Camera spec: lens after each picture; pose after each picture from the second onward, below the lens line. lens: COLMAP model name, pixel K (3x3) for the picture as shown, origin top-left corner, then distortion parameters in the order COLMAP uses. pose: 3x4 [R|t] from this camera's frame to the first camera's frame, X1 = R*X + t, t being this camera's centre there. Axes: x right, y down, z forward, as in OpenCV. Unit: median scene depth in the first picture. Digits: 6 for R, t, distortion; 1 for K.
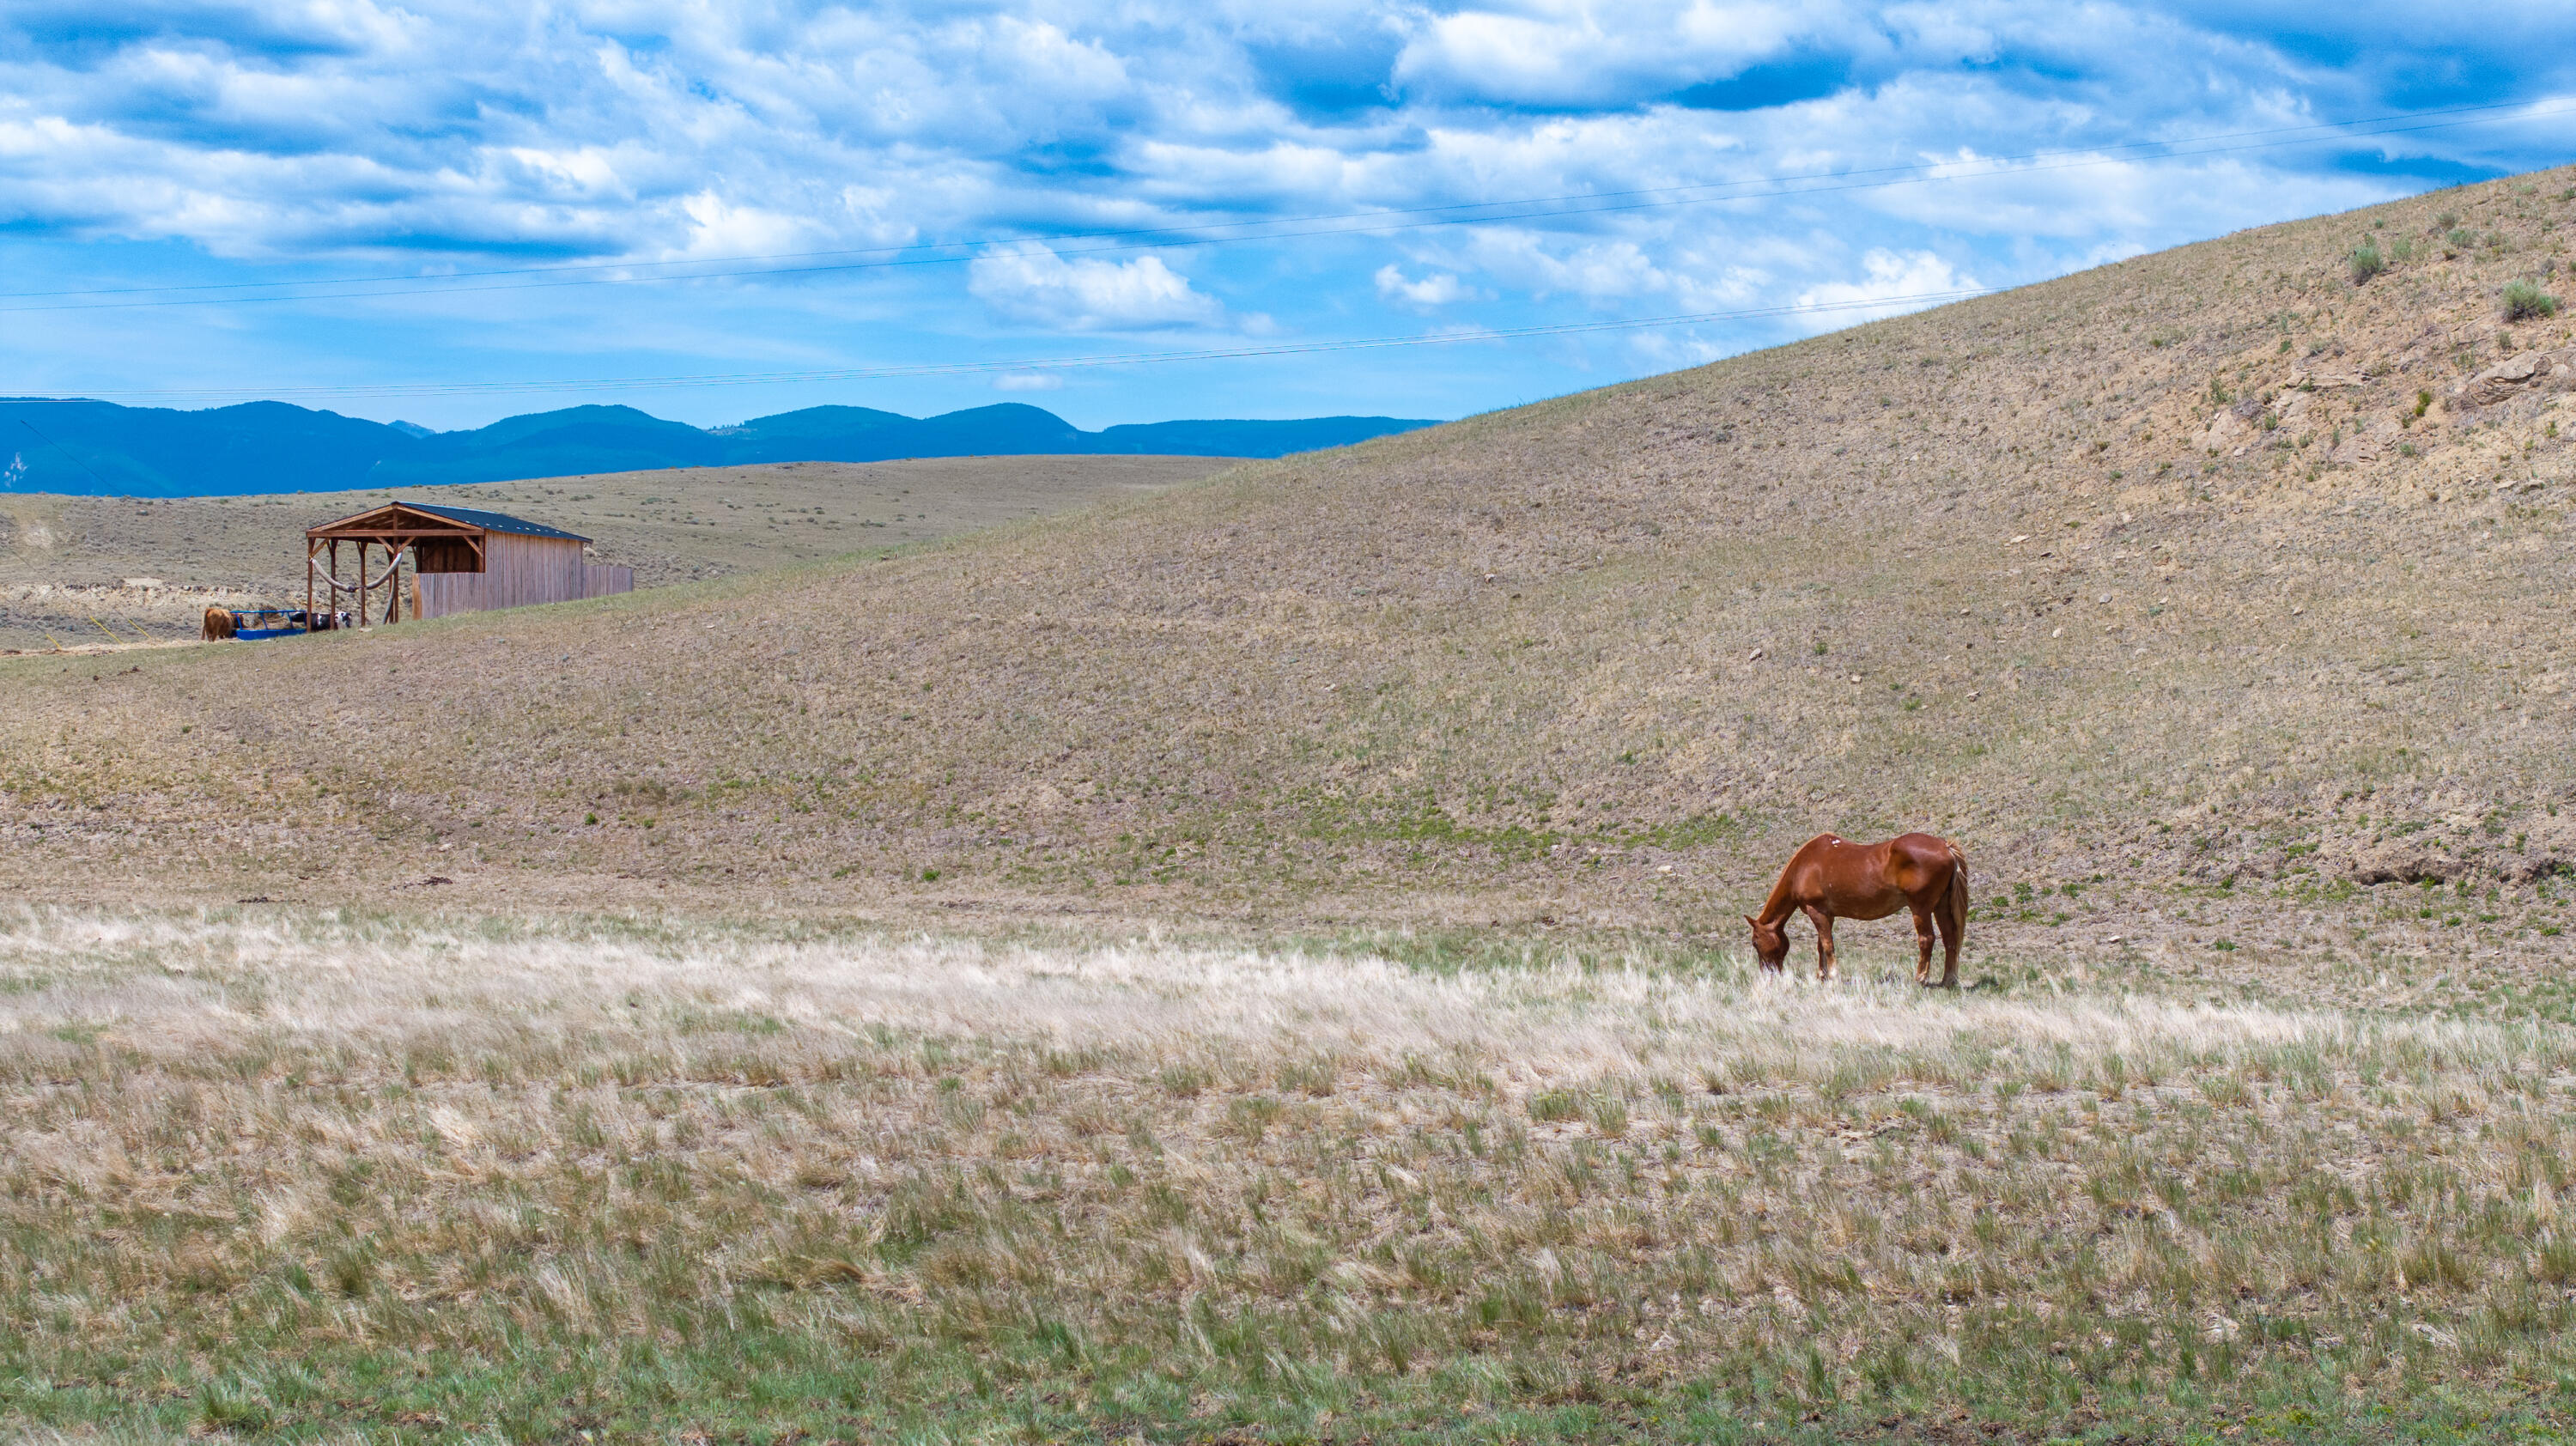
lens RADIAL K [[5188.5, 0, 1288.0], [0, 5188.5, 723.0], [0, 0, 1]] dist [-0.148024, 0.874680]
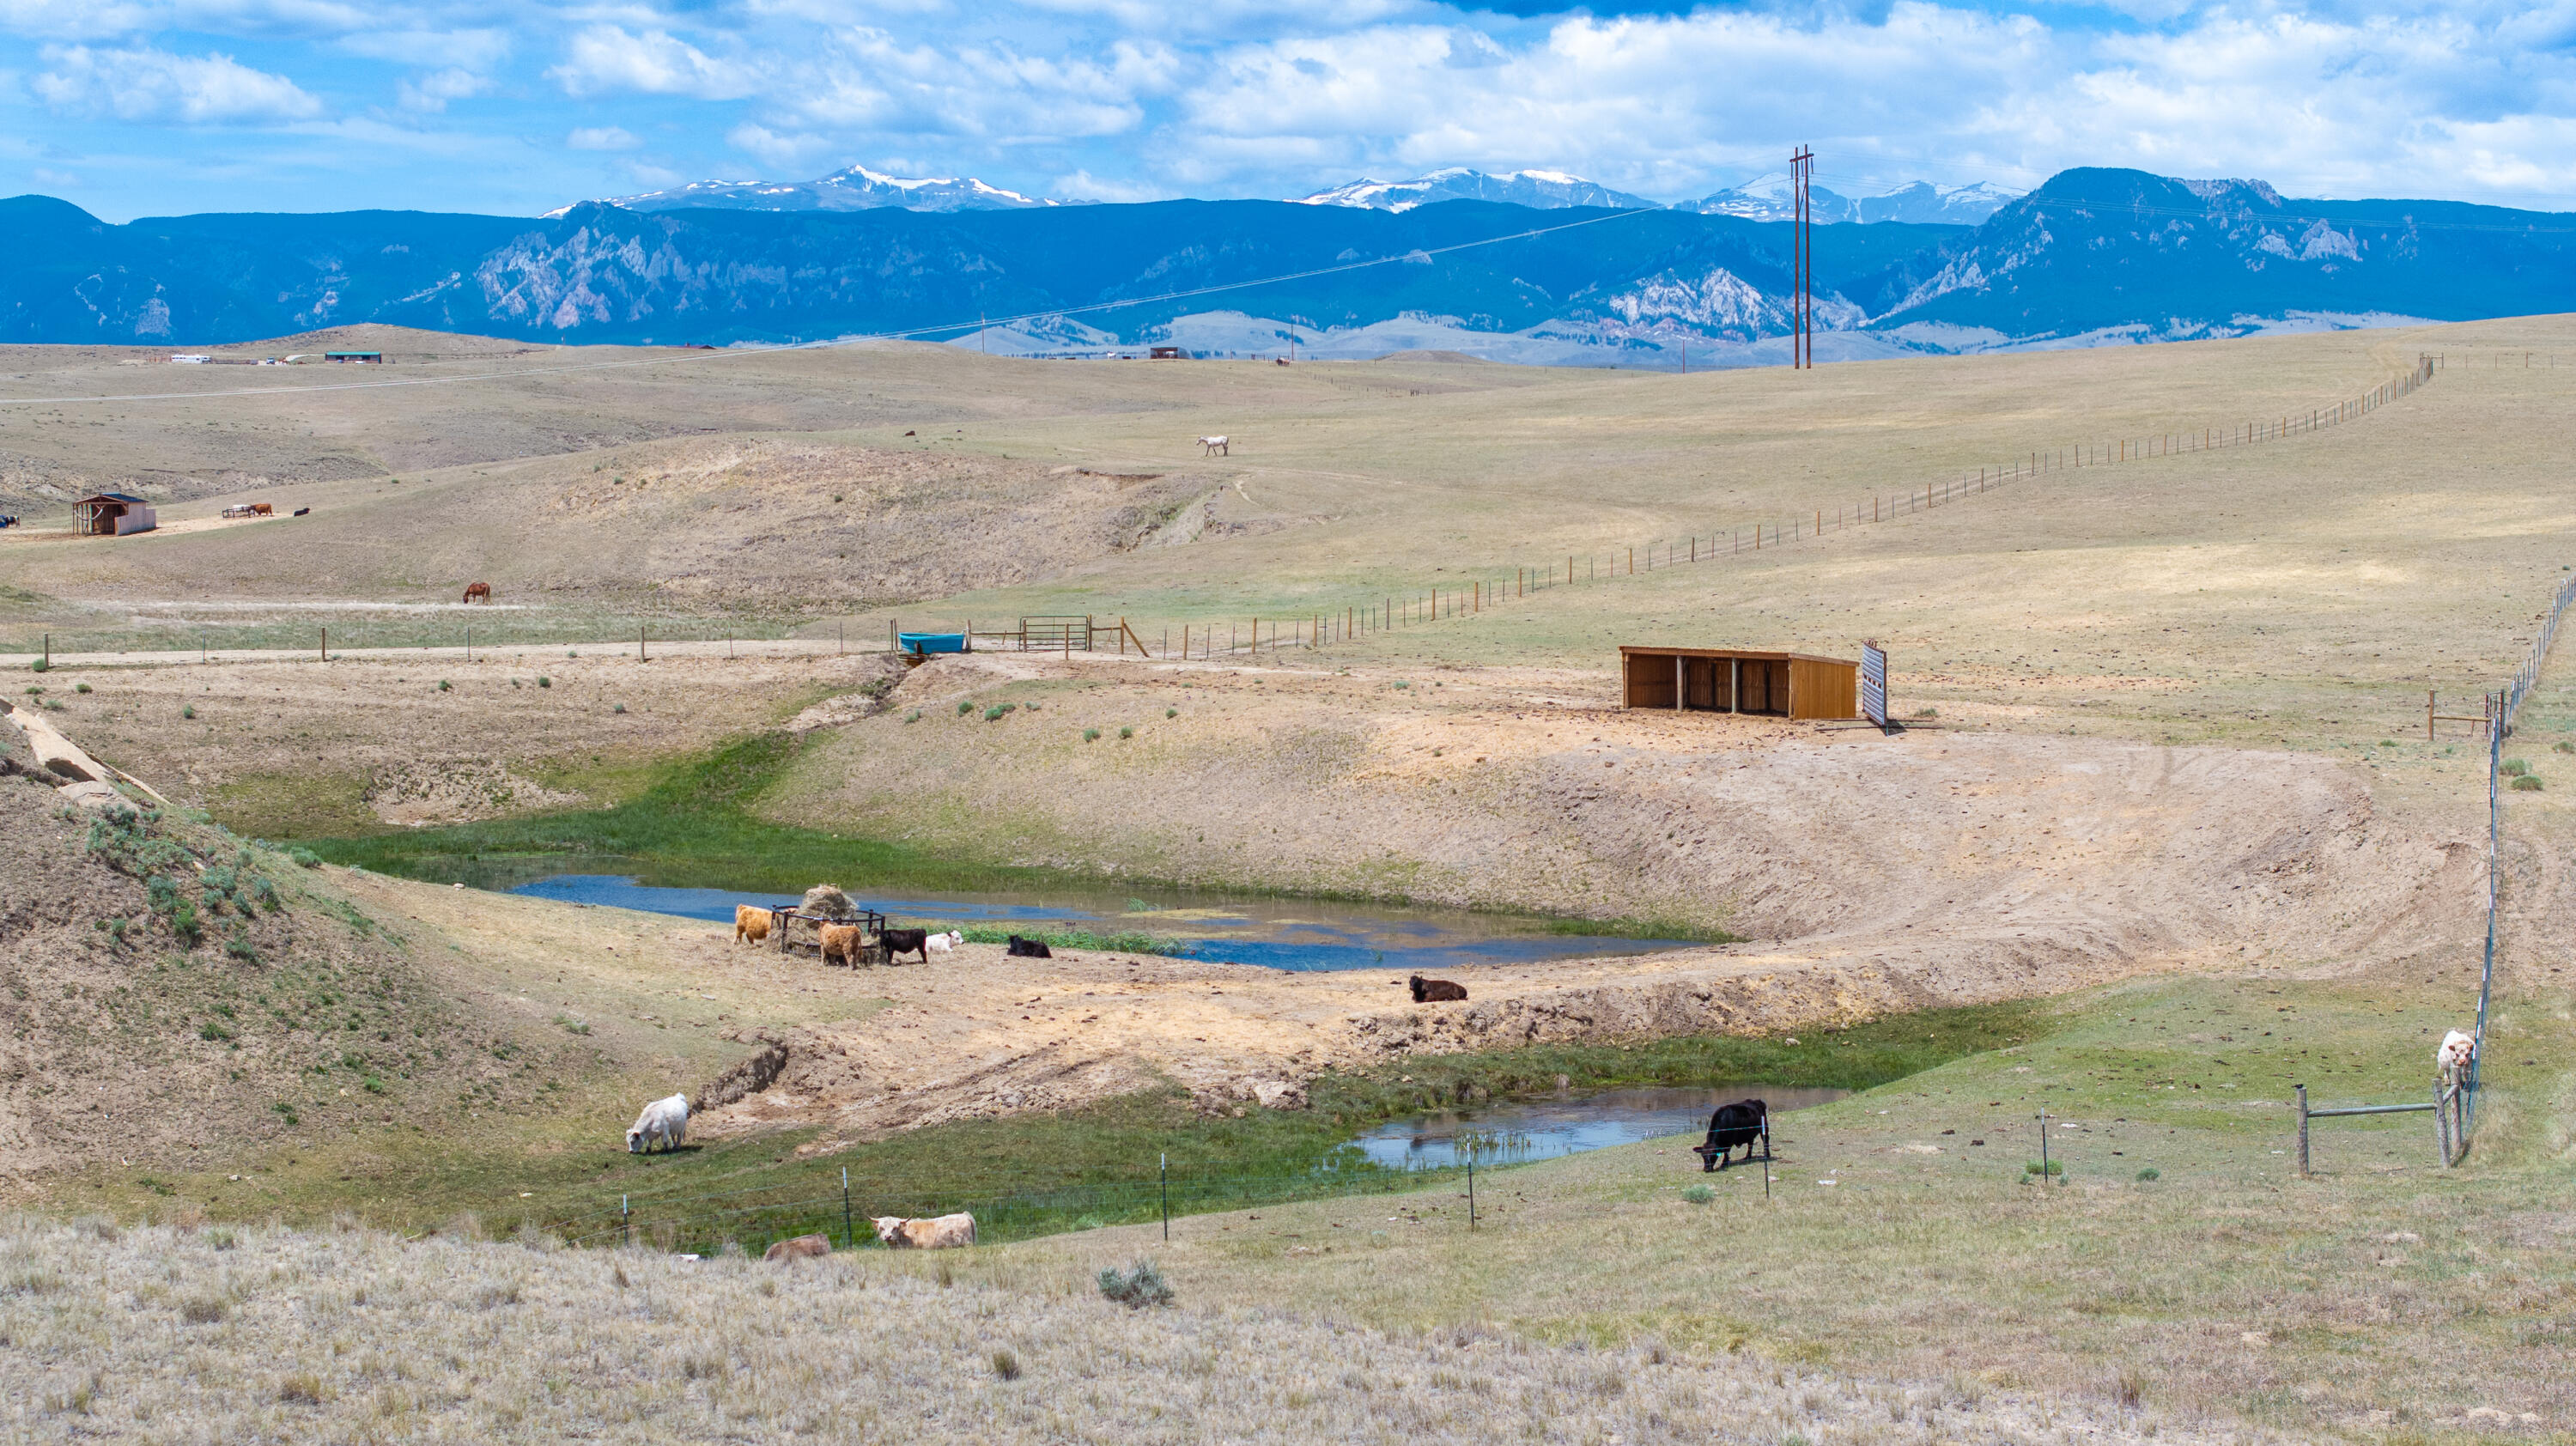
lens RADIAL K [[5188.5, 0, 1288.0], [0, 5188.5, 723.0], [0, 0, 1]] dist [-0.148024, 0.874680]
pose [[0.982996, -0.011839, 0.183247, -0.054853], [0.004482, 0.999169, 0.040512, -0.048023], [-0.183575, -0.039002, 0.982232, -4.384298]]
